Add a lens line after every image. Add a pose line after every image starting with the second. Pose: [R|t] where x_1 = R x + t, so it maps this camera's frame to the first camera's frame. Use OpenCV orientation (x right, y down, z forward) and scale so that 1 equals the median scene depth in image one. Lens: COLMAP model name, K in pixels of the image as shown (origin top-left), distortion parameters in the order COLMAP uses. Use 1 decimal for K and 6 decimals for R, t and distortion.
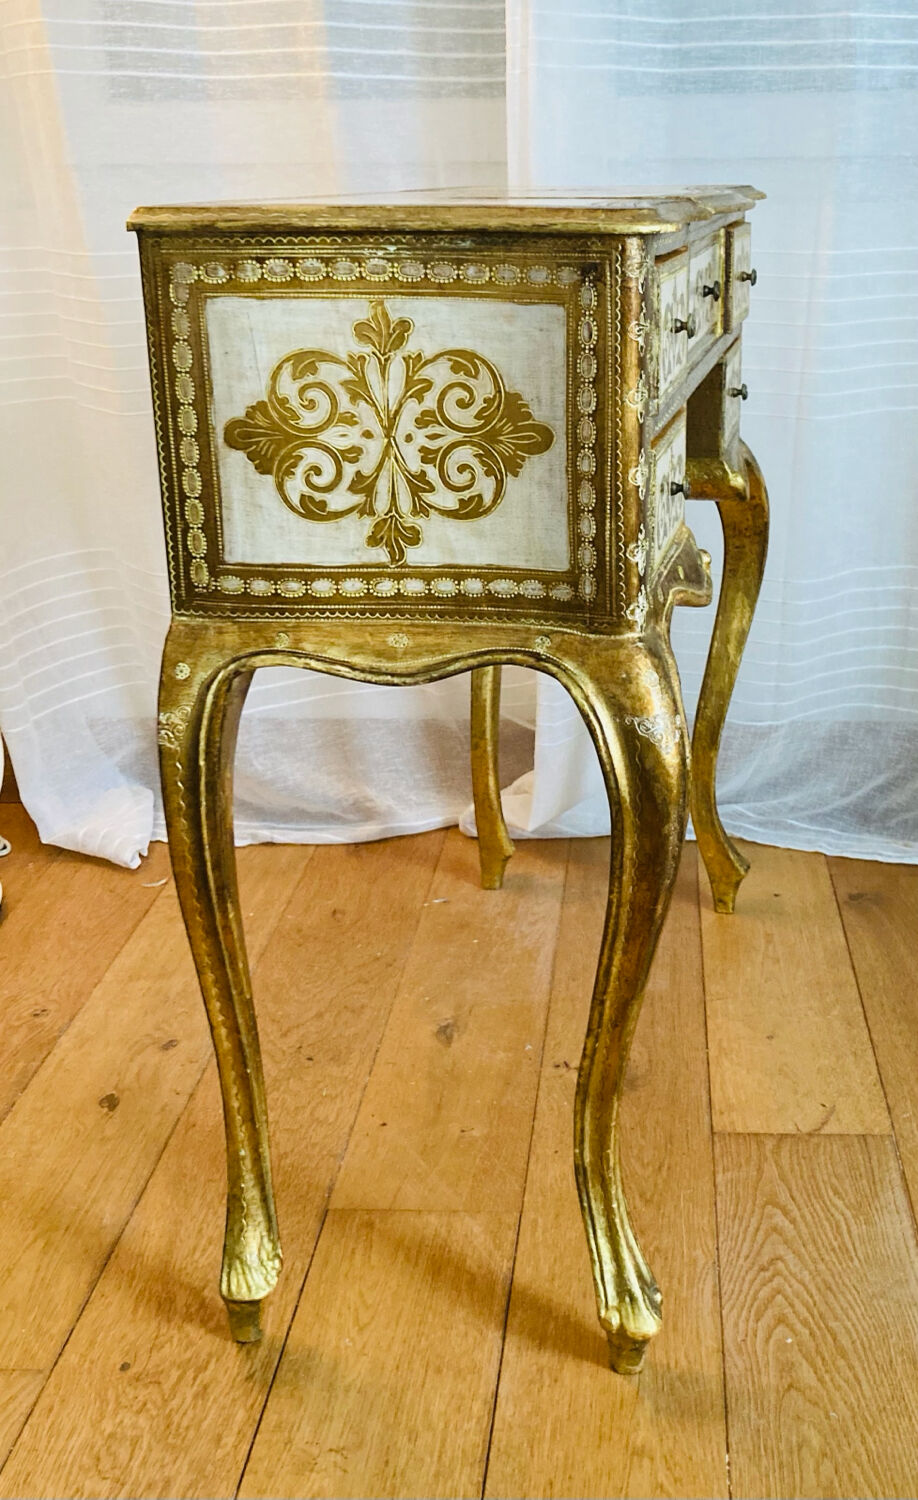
lens RADIAL K [[1555.3, 0, 579.2], [0, 1555.3, 662.9], [0, 0, 1]] dist [0.028646, 0.000000]
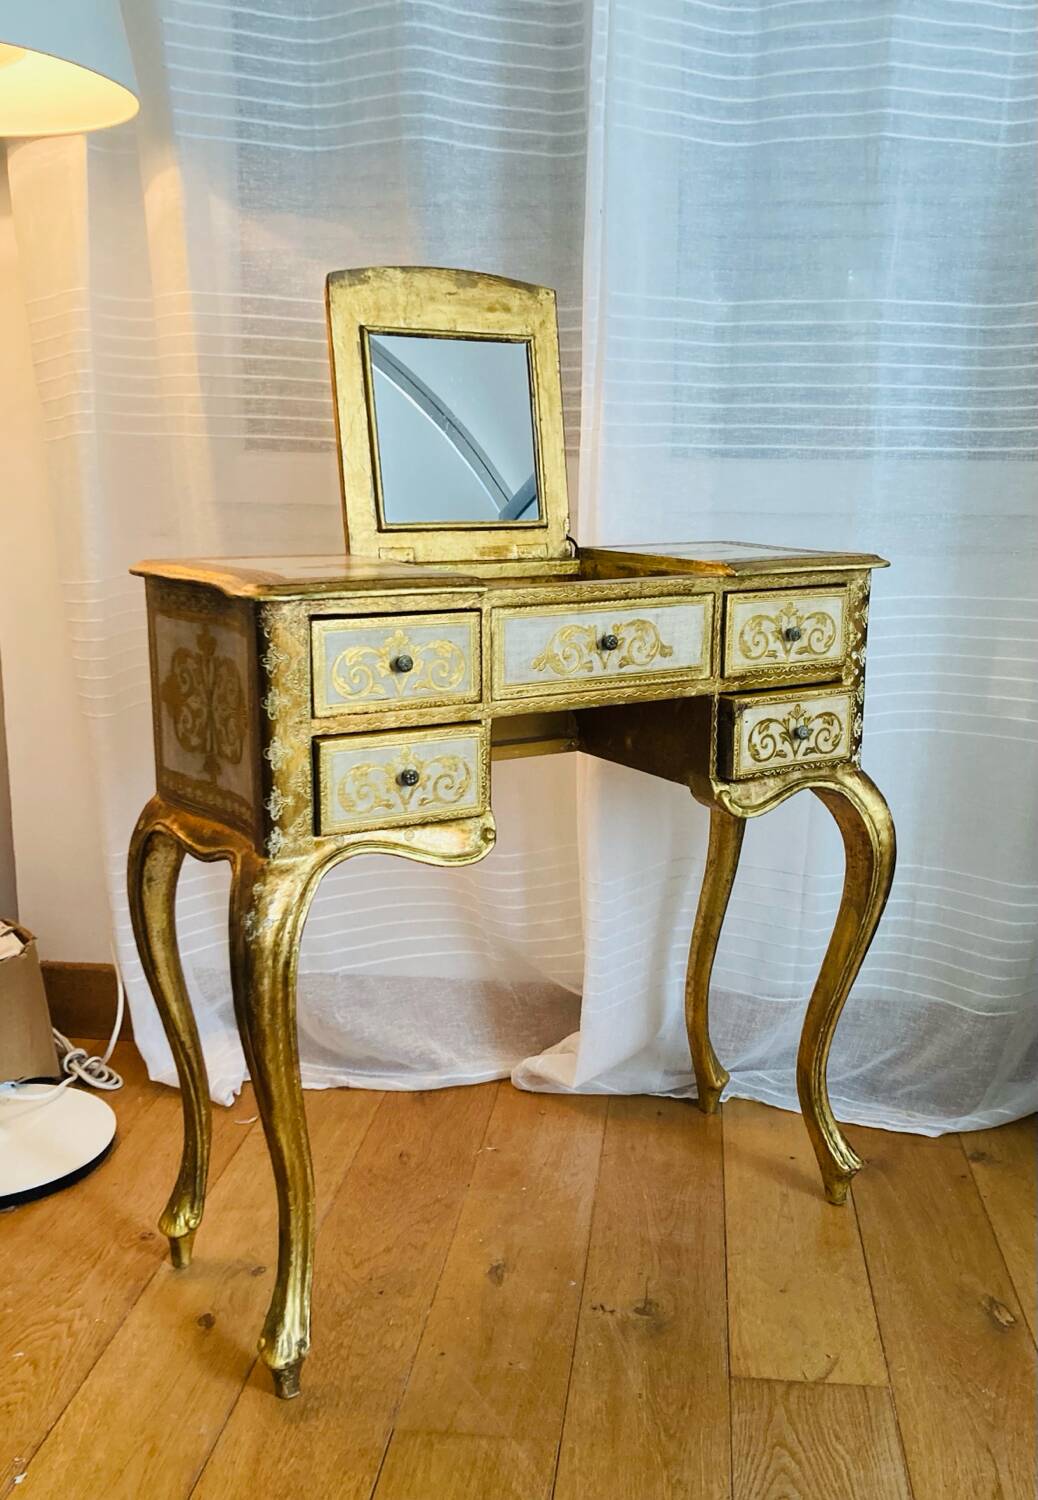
lens RADIAL K [[1447.9, 0, 557.1], [0, 1447.9, 763.3], [0, 0, 1]] dist [0.016957, 0.014267]
pose [[0.998511, 0.033604, -0.042972, -0.009509], [-0.037401, 0.995162, -0.090846, -0.041817], [0.039711, 0.092318, 0.994937, -0.098218]]
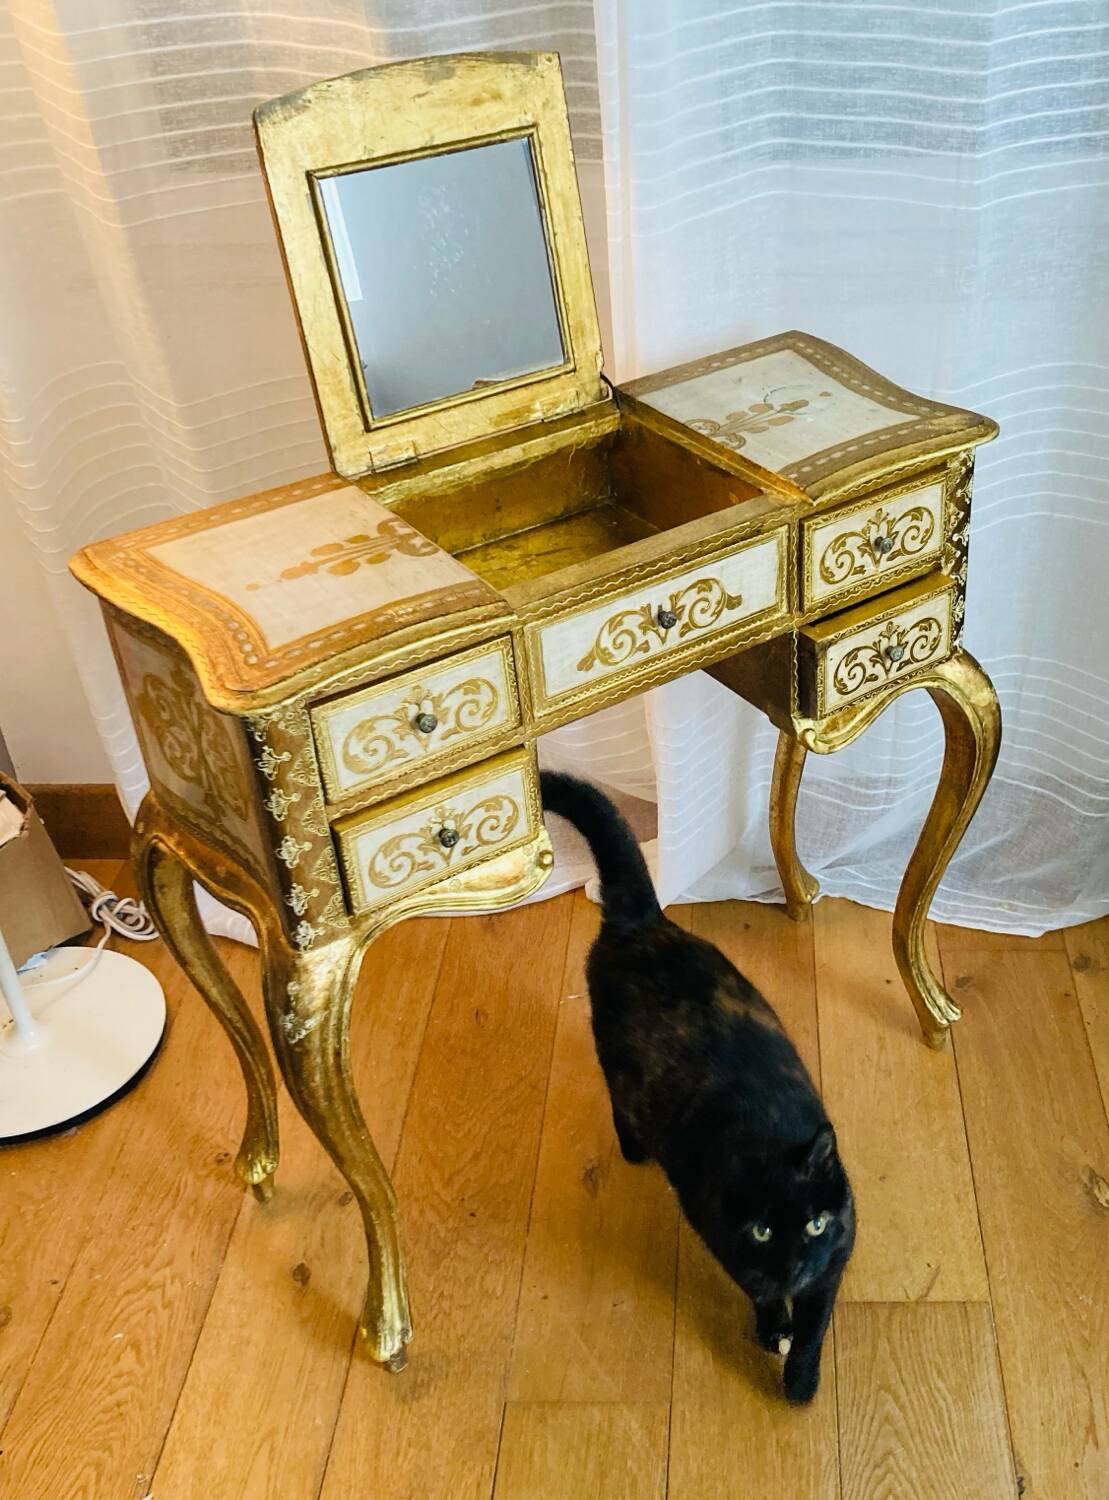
lens RADIAL K [[1626.6, 0, 688.9], [0, 1626.6, 751.1], [0, 0, 1]] dist [0.017165, 0.000000]
pose [[0.999553, -0.029814, 0.002380, -0.010769], [0.027873, 0.957418, 0.287355, -0.421583], [-0.010846, -0.287160, 0.957821, -0.029839]]
